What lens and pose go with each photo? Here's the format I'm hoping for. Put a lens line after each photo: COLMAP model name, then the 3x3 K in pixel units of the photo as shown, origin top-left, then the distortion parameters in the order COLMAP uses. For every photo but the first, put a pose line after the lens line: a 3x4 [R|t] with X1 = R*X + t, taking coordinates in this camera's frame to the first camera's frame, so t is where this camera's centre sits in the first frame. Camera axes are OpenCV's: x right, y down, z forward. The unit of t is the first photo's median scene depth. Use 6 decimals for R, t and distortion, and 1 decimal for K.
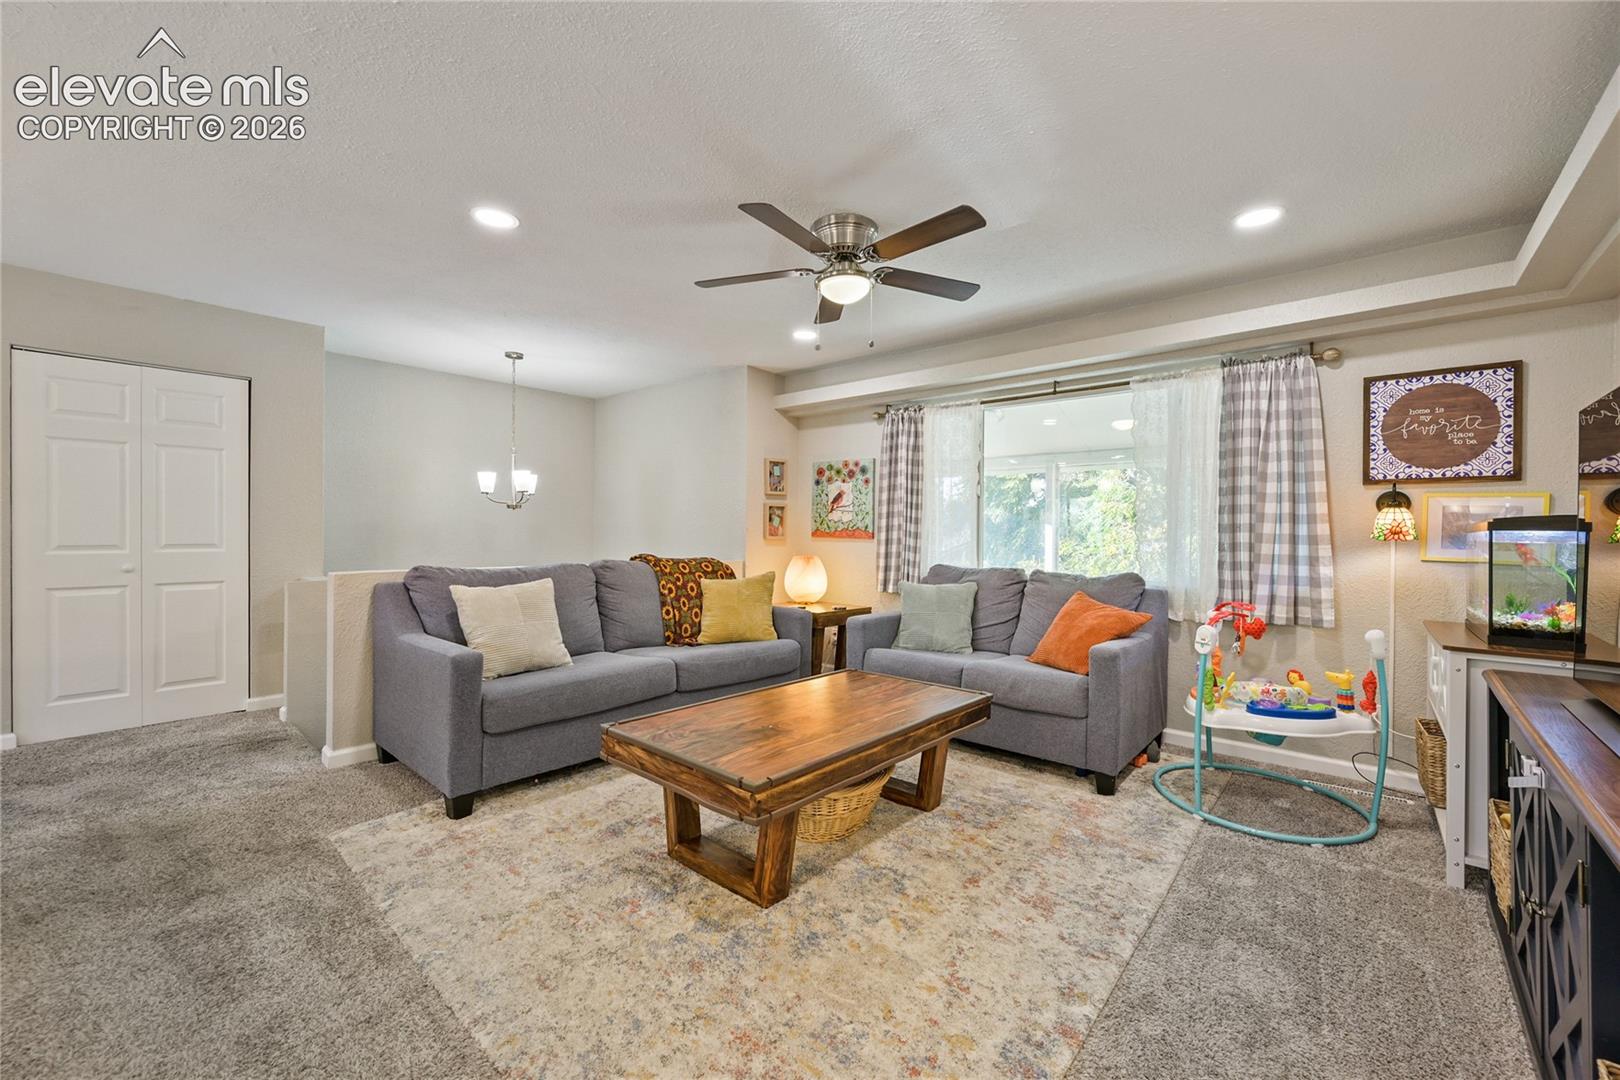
lens RADIAL K [[639.2, 0, 814.3], [0, 639.2, 532.8], [0, 0, 1]] dist [-0.001426, 0.000428]
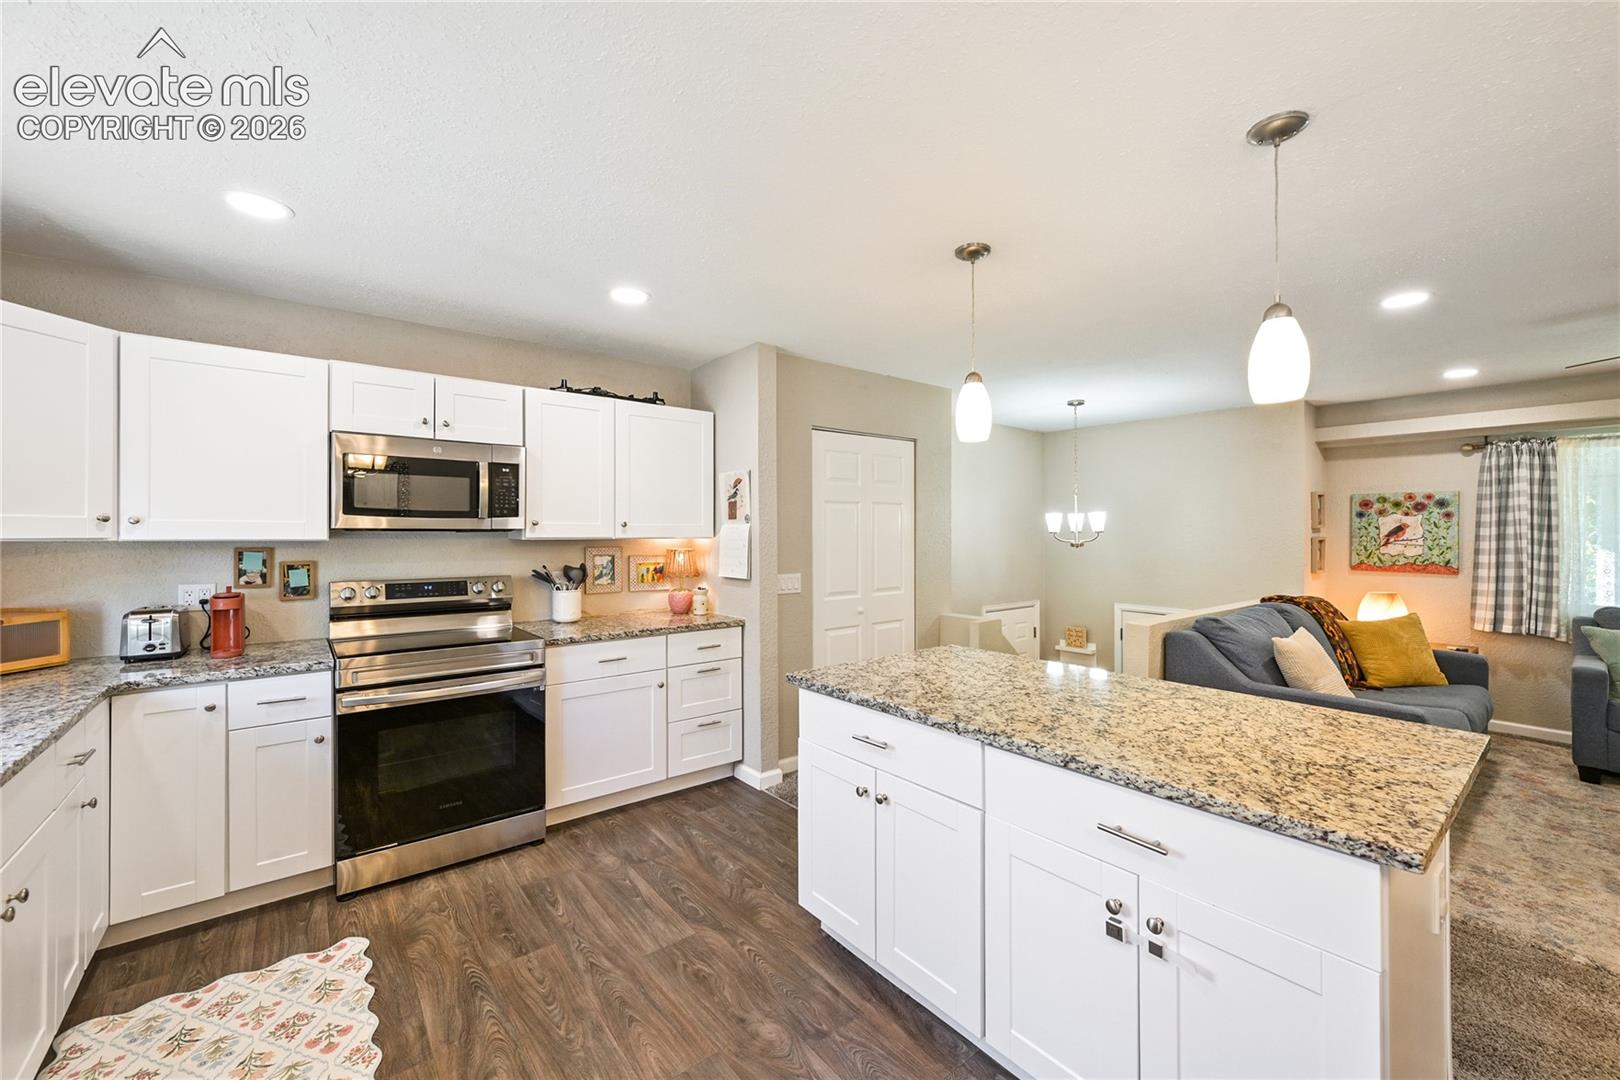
lens RADIAL K [[639.2, 0, 814.3], [0, 639.2, 532.8], [0, 0, 1]] dist [-0.001426, 0.000428]
pose [[0.984147, -0.010193, -0.177061, -0.859777], [0.009562, 0.999945, -0.004413, -0.073147], [0.177096, 0.002650, 0.984190, -0.144701]]
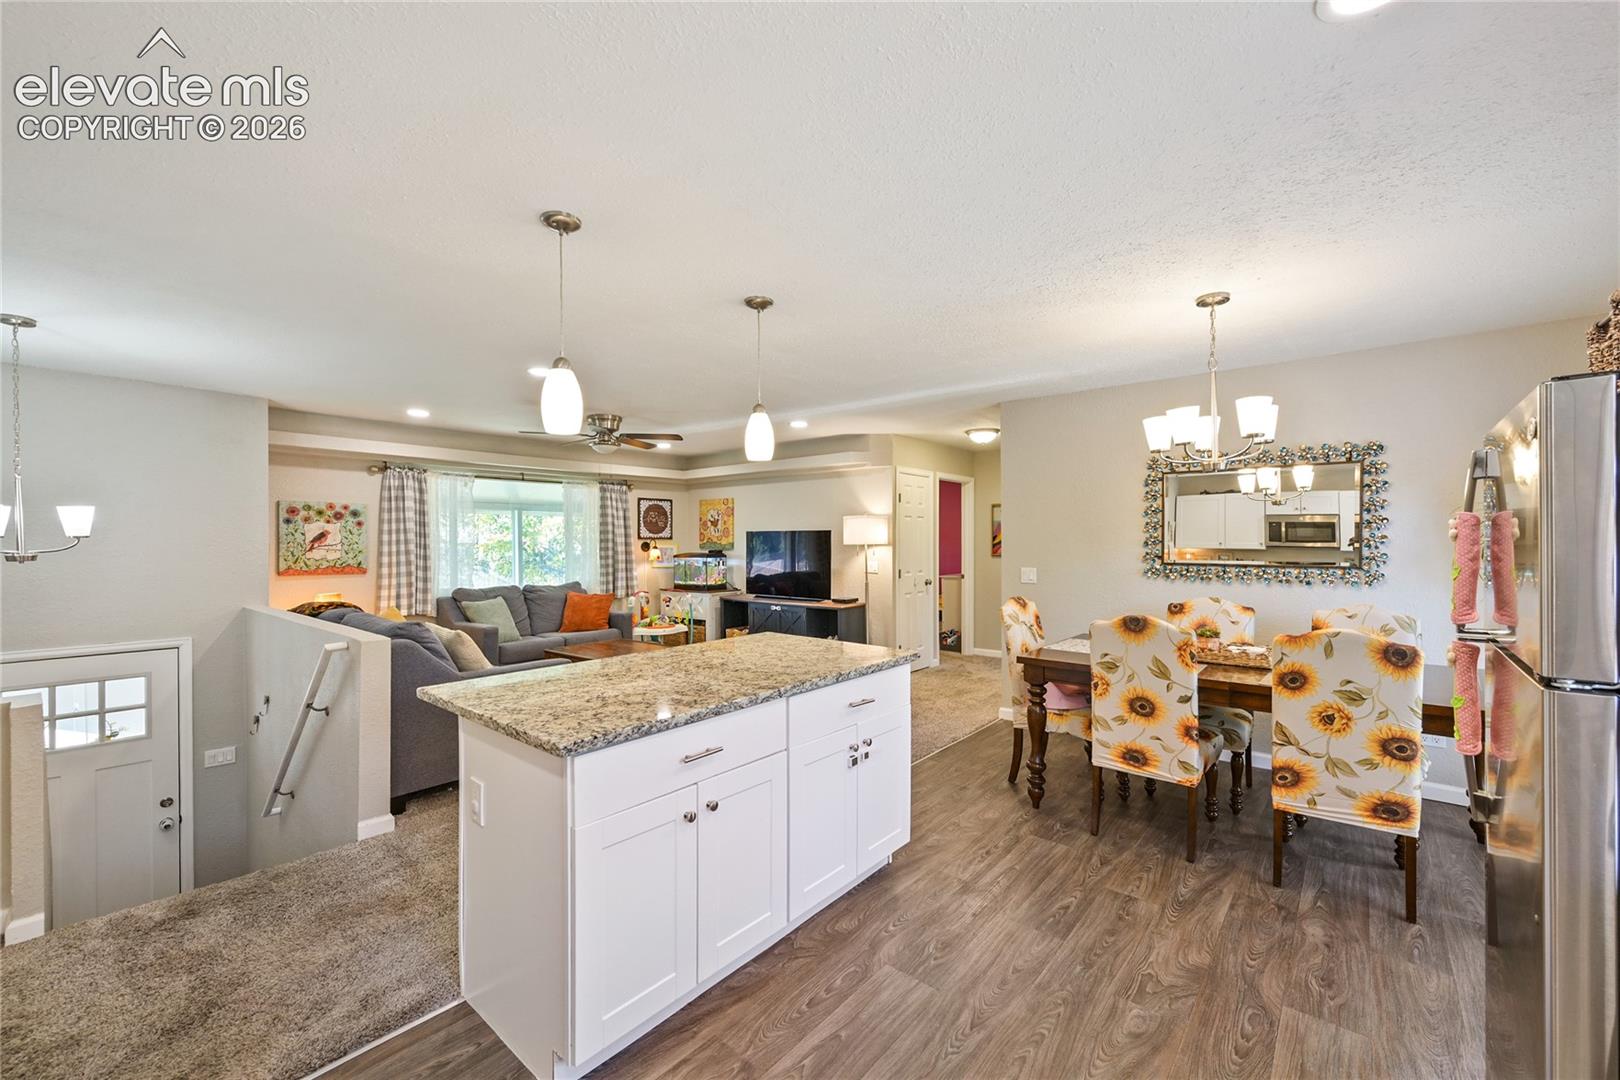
lens RADIAL K [[653.7, 0, 814.0], [0, 653.7, 544.4], [0, 0, 1]] dist [-0.001211, -0.000050]
pose [[-0.020009, -0.017986, 0.999638, -1.373419], [0.004313, 0.999827, 0.018076, -0.076317], [-0.999791, 0.004673, -0.019927, 0.267659]]
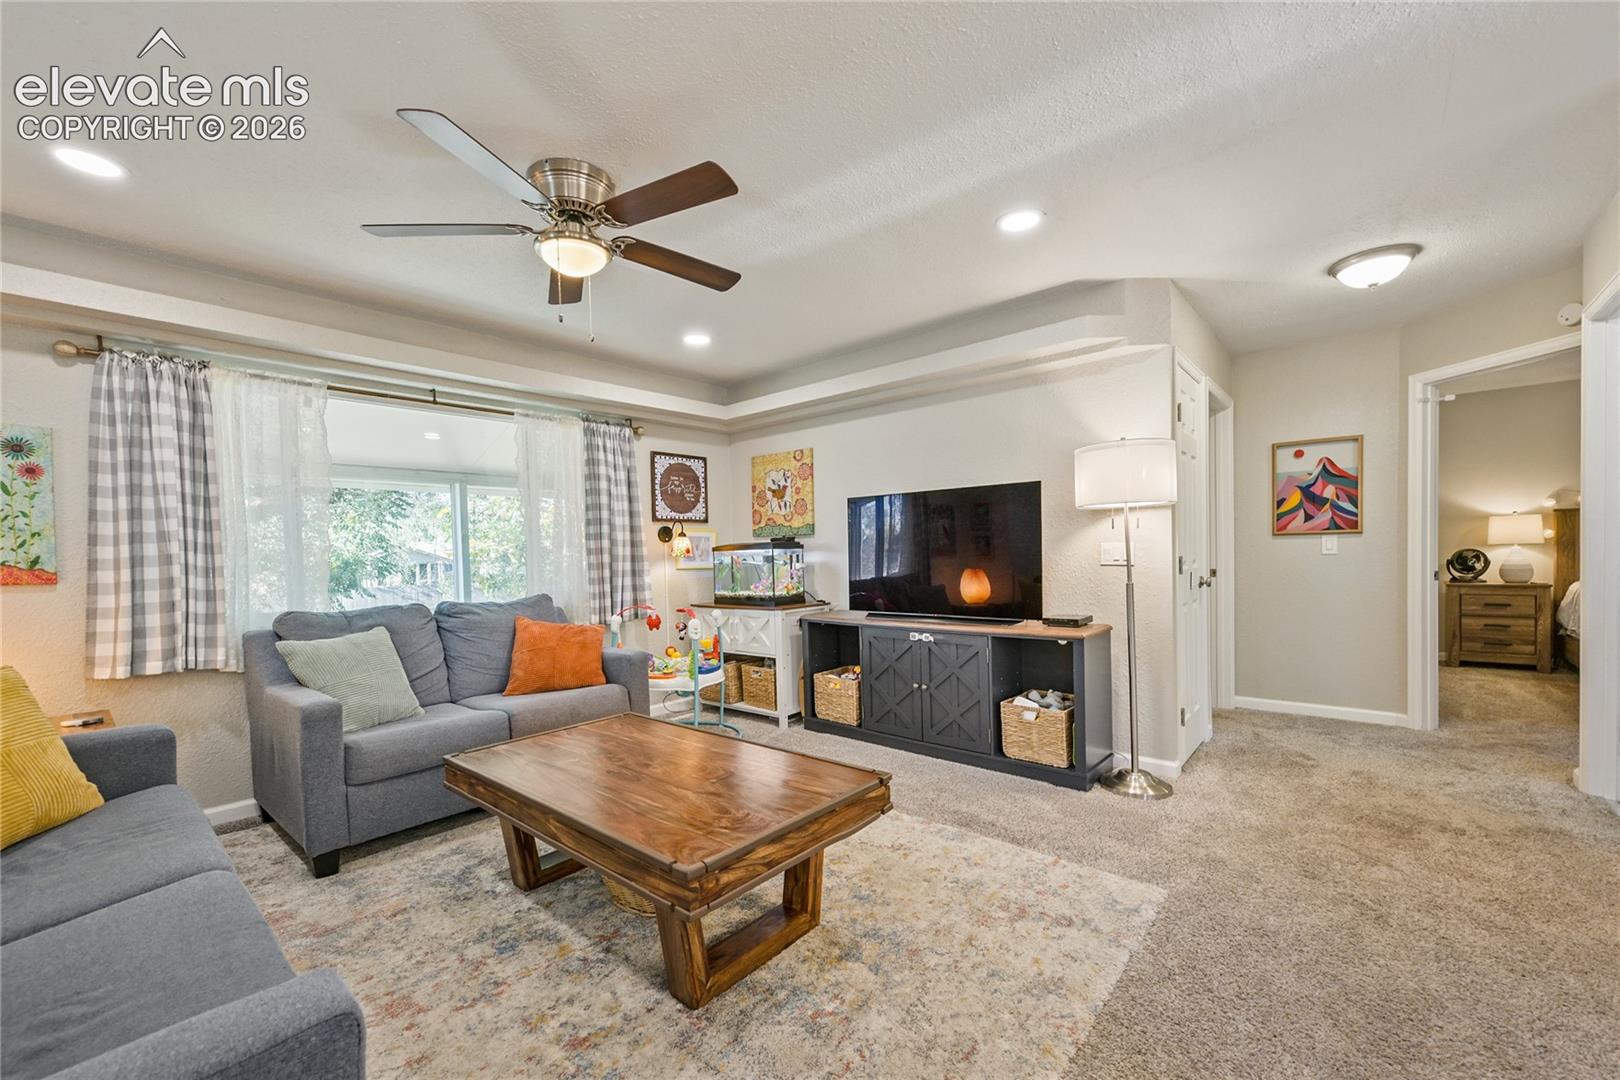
lens RADIAL K [[655.0, 0, 805.1], [0, 655.0, 564.9], [0, 0, 1]] dist [-0.003018, 0.000408]
pose [[0.003252, -0.031091, 0.999511, -0.538993], [0.026047, 0.999180, 0.030996, -0.008368], [-0.999655, 0.025933, 0.004059, 0.490084]]
